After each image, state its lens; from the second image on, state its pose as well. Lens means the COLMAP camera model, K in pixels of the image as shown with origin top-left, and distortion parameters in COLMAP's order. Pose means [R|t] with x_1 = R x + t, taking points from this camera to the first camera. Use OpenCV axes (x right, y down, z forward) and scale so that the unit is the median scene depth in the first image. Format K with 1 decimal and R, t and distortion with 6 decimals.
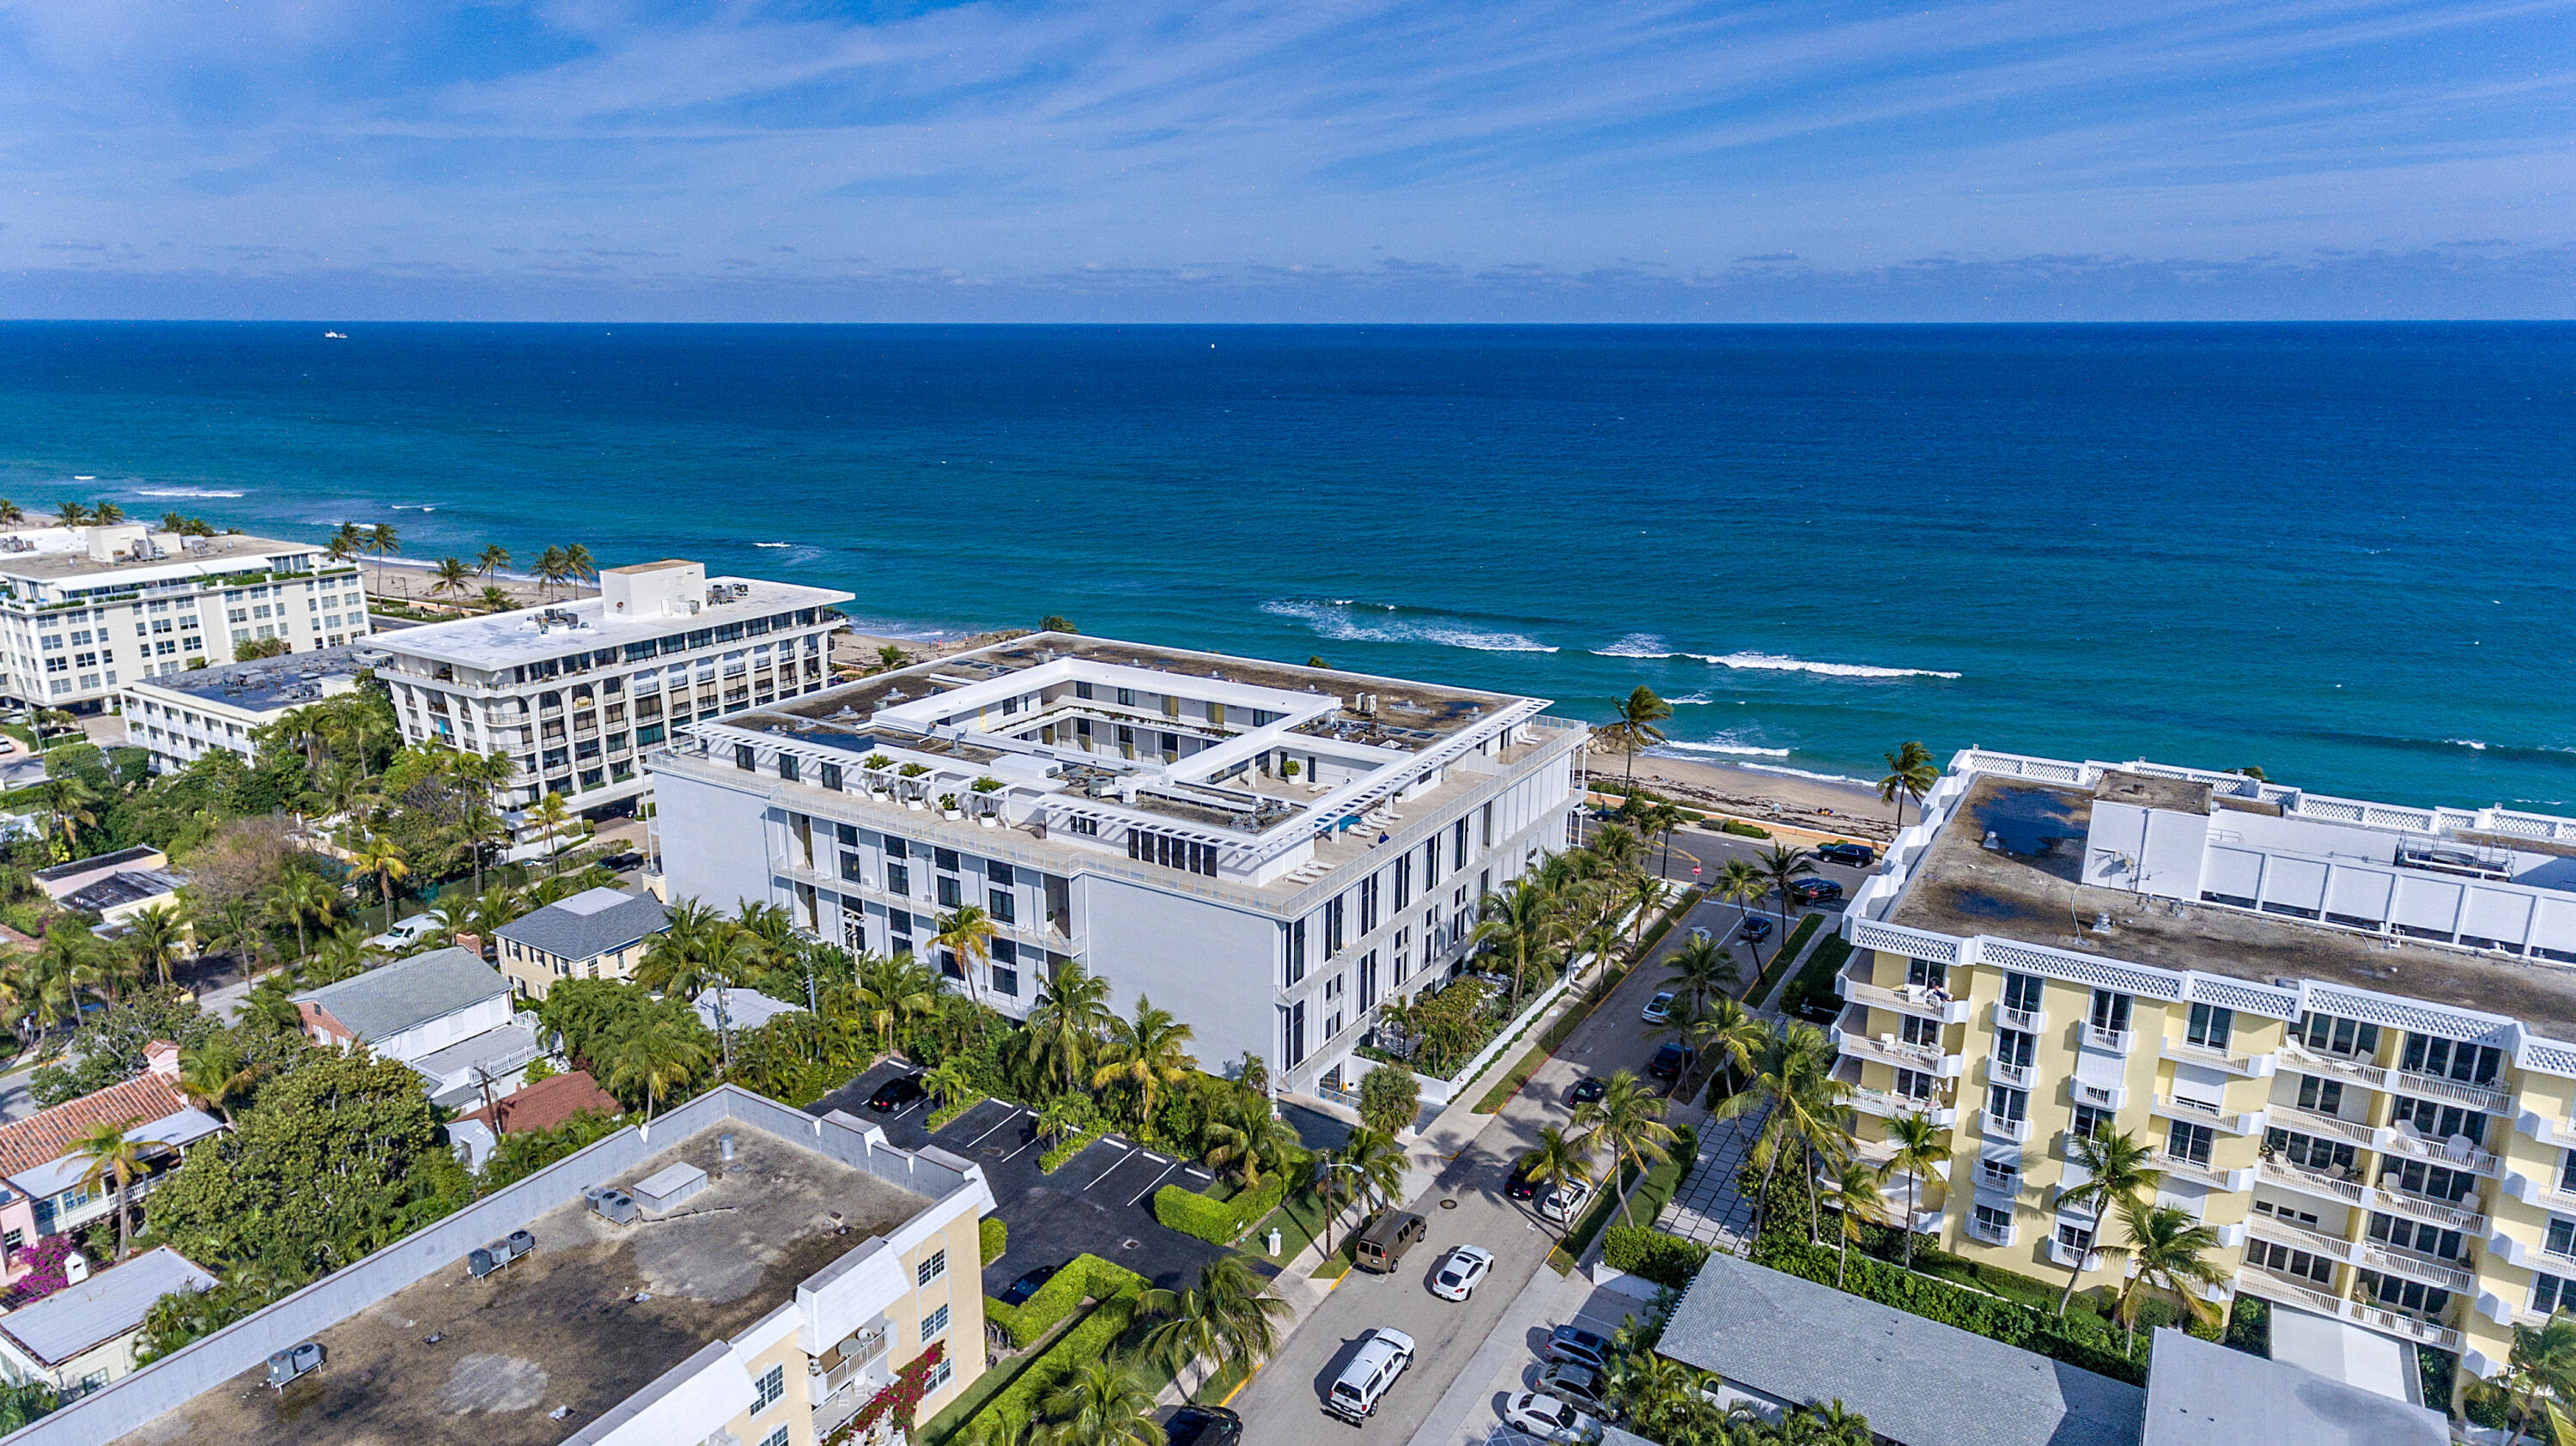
lens RADIAL K [[1495.9, 0, 1288.0], [0, 1495.9, 723.0], [0, 0, 1]] dist [0.001320, 0.001747]
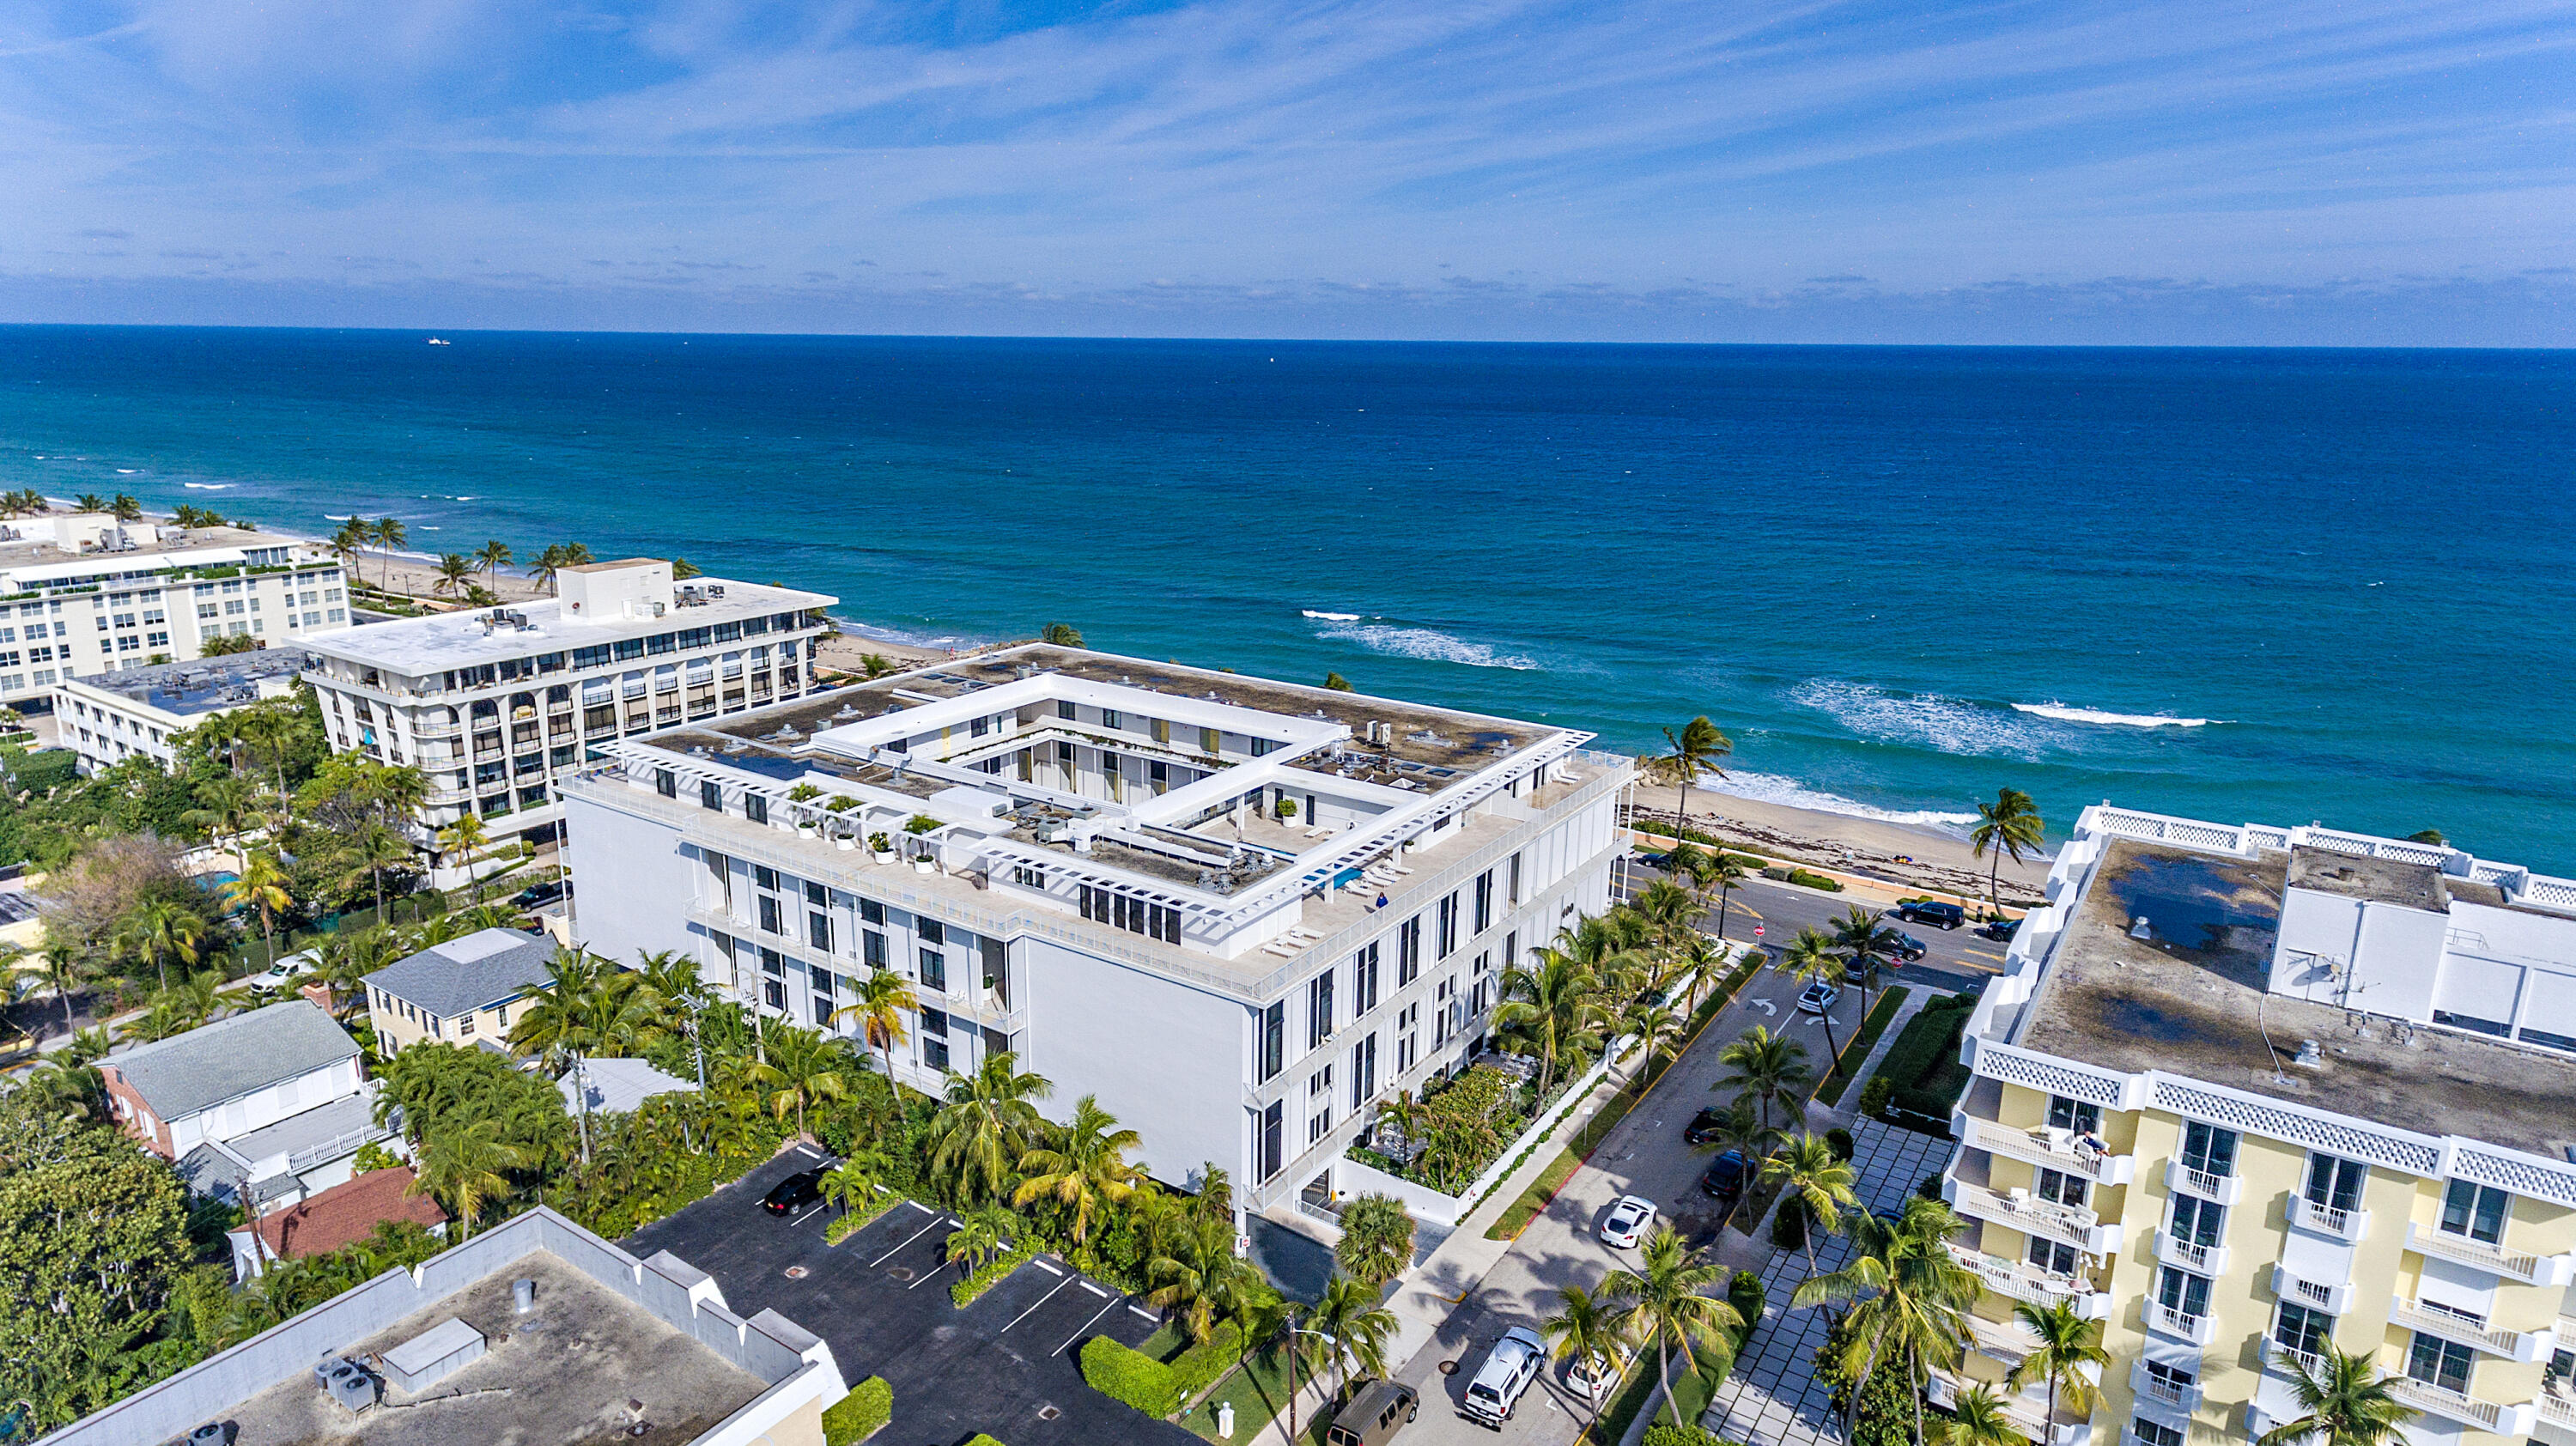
lens RADIAL K [[1471.8, 0, 1288.0], [0, 1471.8, 723.0], [0, 0, 1]] dist [0.004380, -0.001043]
pose [[0.999179, 0.019003, -0.035782, 0.033837], [-0.019235, 0.999796, -0.006144, -0.014272], [0.035658, 0.006828, 0.999341, 0.162594]]
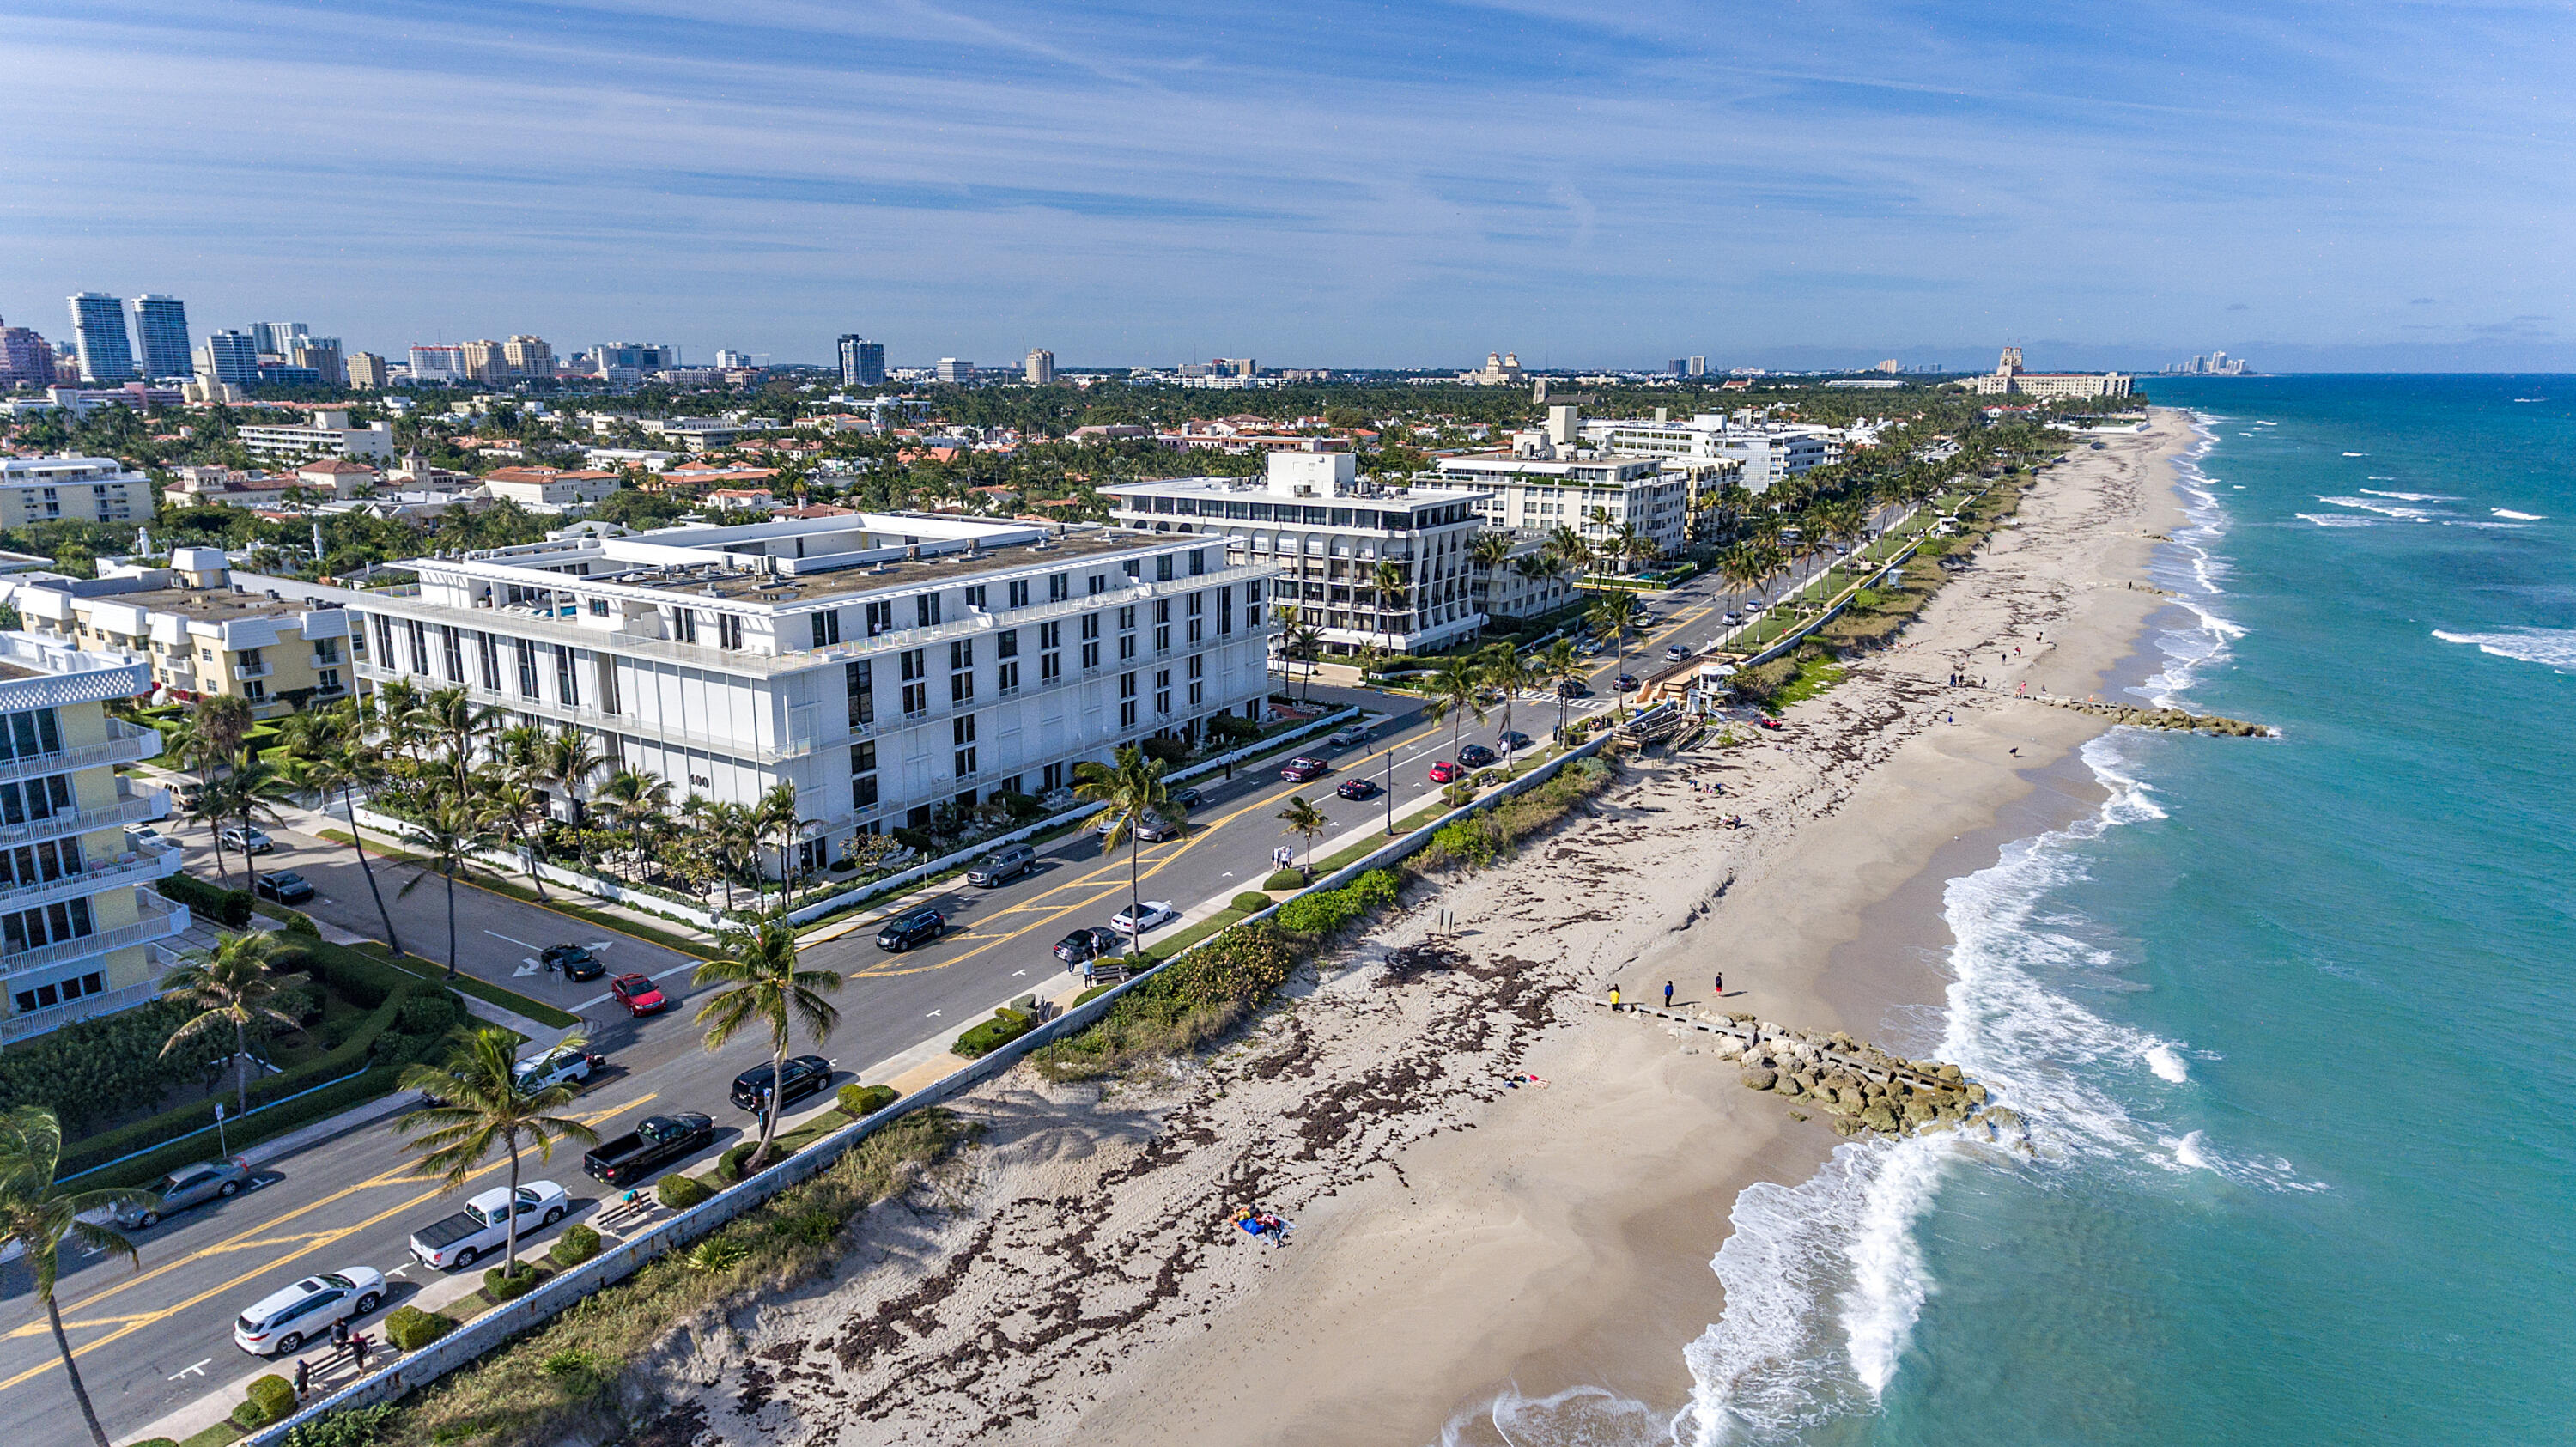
lens RADIAL K [[1529.2, 0, 1288.0], [0, 1529.2, 723.5], [0, 0, 1]] dist [0.029382, -0.000934]
pose [[-0.016364, 0.225092, -0.974200, 1.100550], [-0.266188, 0.938187, 0.221242, -0.240783], [0.963782, 0.262941, 0.044564, 1.443361]]
